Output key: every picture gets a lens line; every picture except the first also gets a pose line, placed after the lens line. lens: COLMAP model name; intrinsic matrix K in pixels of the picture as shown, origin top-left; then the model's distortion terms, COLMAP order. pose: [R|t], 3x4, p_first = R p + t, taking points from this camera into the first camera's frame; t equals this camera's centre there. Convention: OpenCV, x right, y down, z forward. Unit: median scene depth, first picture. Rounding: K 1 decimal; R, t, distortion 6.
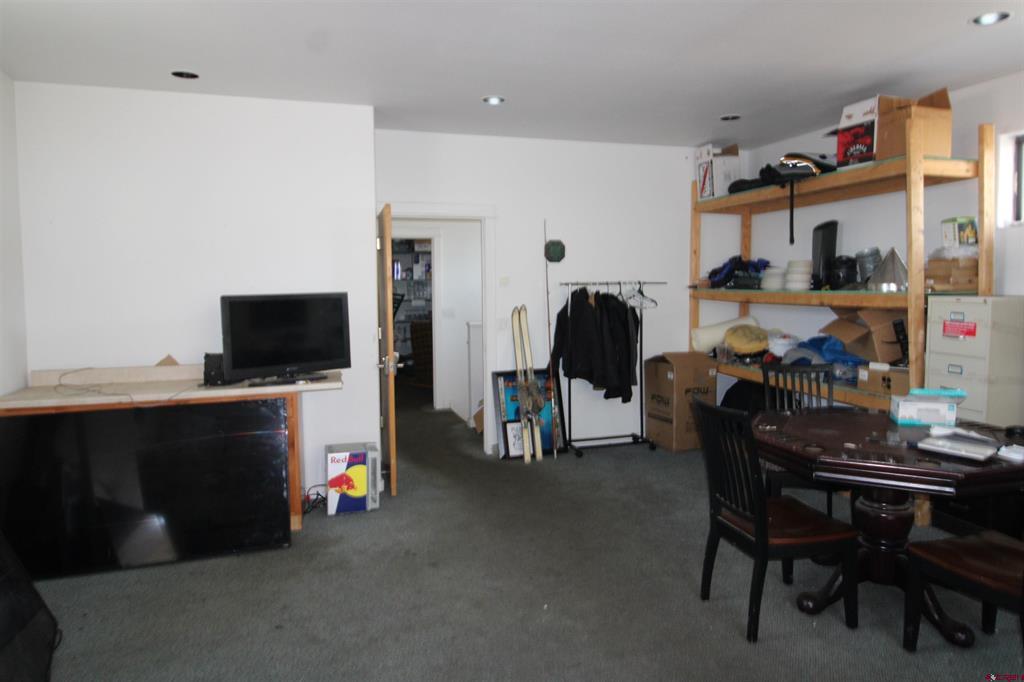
lens RADIAL K [[686.7, 0, 518.8], [0, 686.7, 322.3], [0, 0, 1]] dist [0.004176, -0.004484]
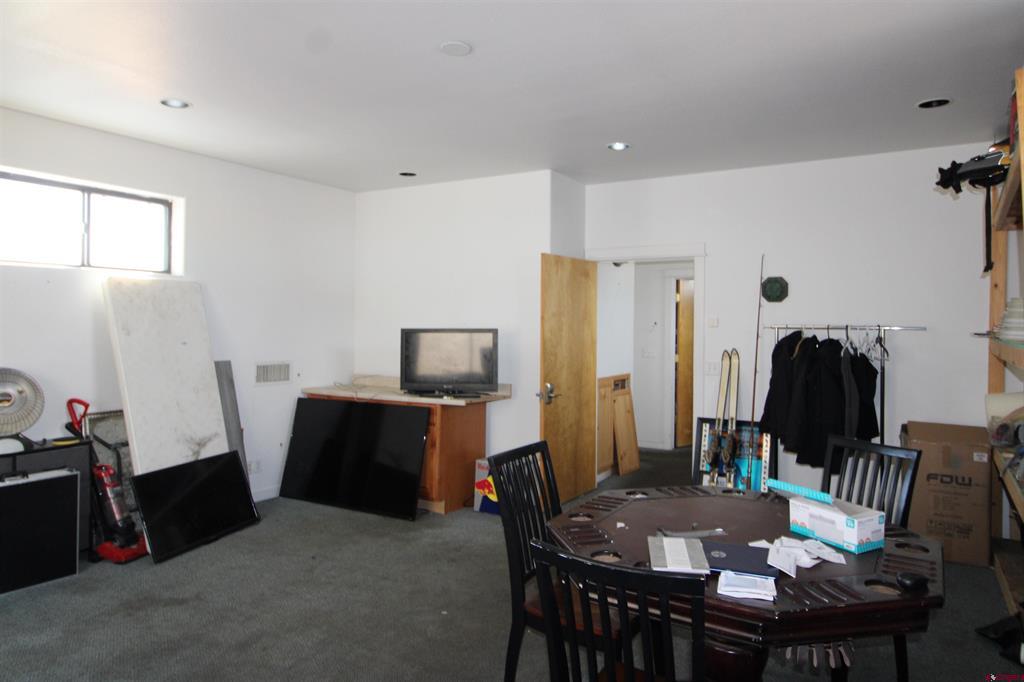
lens RADIAL K [[686.7, 0, 518.8], [0, 686.7, 322.3], [0, 0, 1]] dist [0.004176, -0.004484]
pose [[0.644180, 0.014336, -0.764740, 0.692473], [-0.061592, 0.997550, -0.033181, -0.016660], [0.762390, 0.068476, 0.643485, 0.252469]]
